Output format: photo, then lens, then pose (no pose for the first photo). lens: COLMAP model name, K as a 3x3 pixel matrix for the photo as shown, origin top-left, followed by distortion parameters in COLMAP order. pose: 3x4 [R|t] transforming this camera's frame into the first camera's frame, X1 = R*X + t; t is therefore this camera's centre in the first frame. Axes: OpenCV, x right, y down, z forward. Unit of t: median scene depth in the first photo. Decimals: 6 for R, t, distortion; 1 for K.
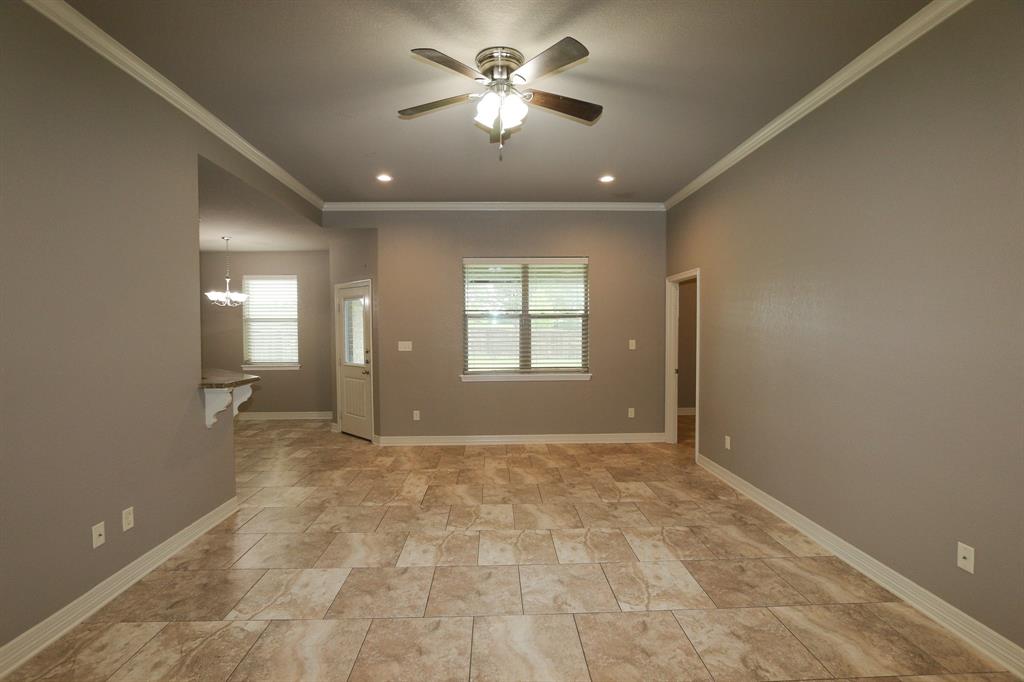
lens RADIAL K [[470.4, 0, 512.0], [0, 470.4, 341.0], [0, 0, 1]] dist [-0.014760, 0.000863]
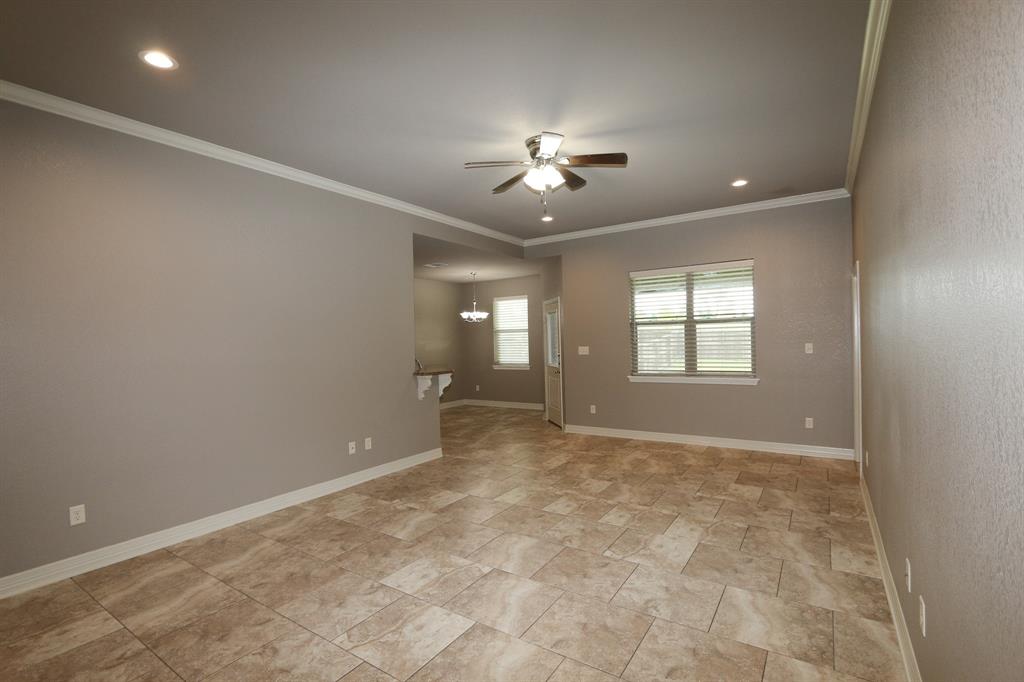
lens RADIAL K [[470.4, 0, 512.0], [0, 470.4, 341.0], [0, 0, 1]] dist [-0.014760, 0.000863]
pose [[0.811958, -0.012964, -0.583572, 0.441099], [0.004503, 0.999863, -0.015947, 0.007040], [0.583698, 0.010320, 0.811905, -0.106568]]
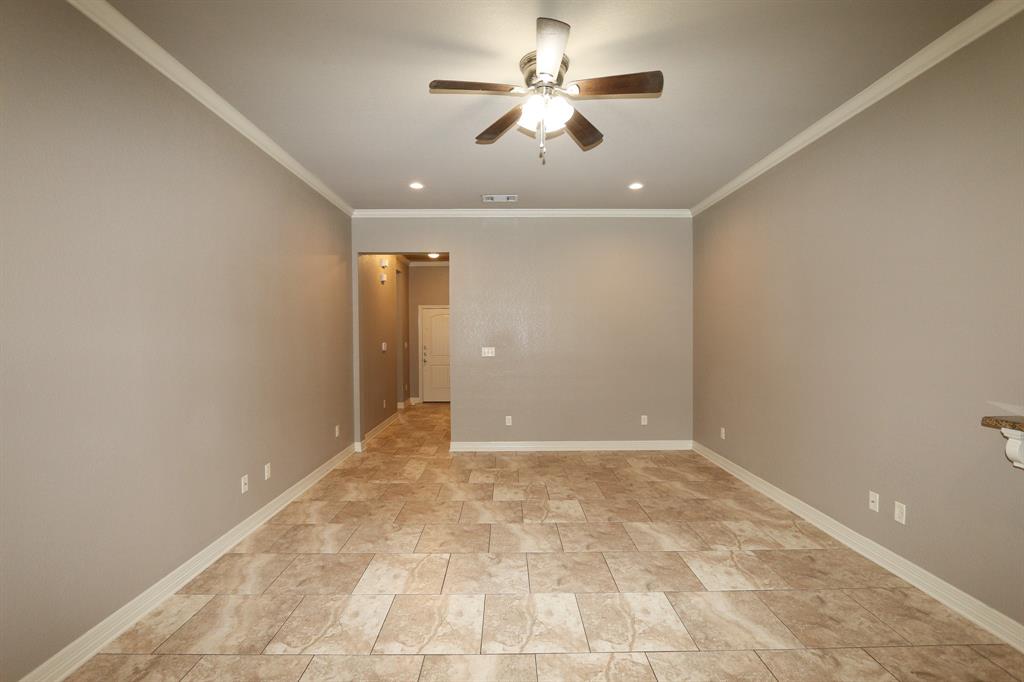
lens RADIAL K [[473.8, 0, 512.0], [0, 473.8, 341.0], [0, 0, 1]] dist [-0.015636, 0.000780]
pose [[-0.999641, 0.009383, 0.025089, 0.014292], [0.010354, 0.999191, 0.038852, -0.035093], [-0.024704, 0.039097, -0.998930, 1.275583]]
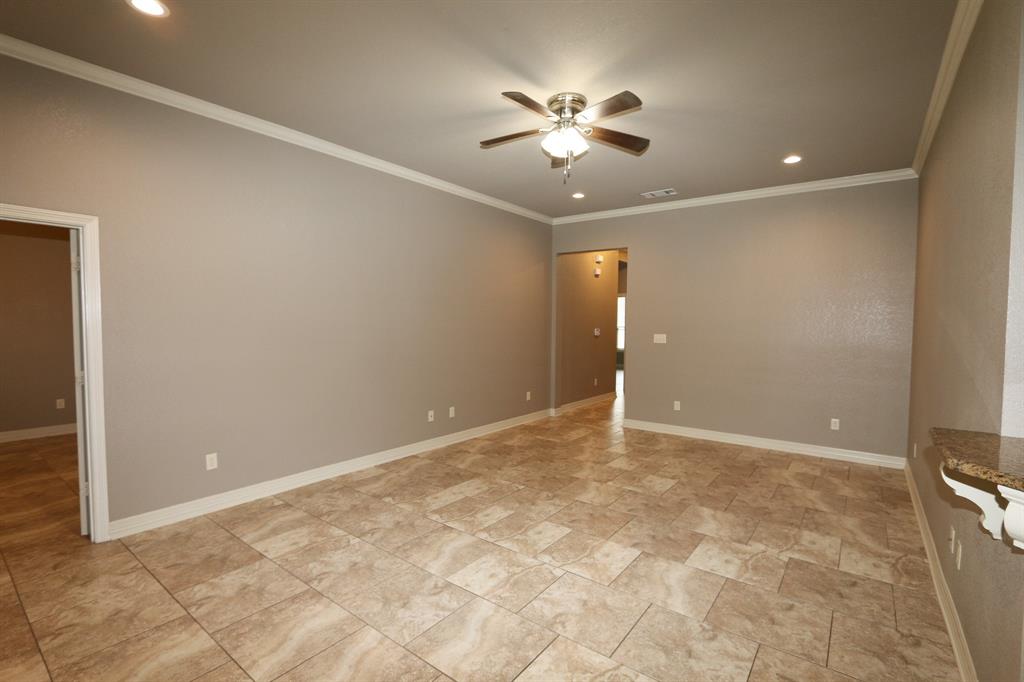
lens RADIAL K [[470.4, 0, 512.0], [0, 470.4, 341.0], [0, 0, 1]] dist [-0.014760, 0.000863]
pose [[-0.774475, -0.028467, 0.631964, -0.444968], [0.009546, 0.998347, 0.056670, -0.030117], [-0.632532, 0.049922, -0.772923, 1.305557]]
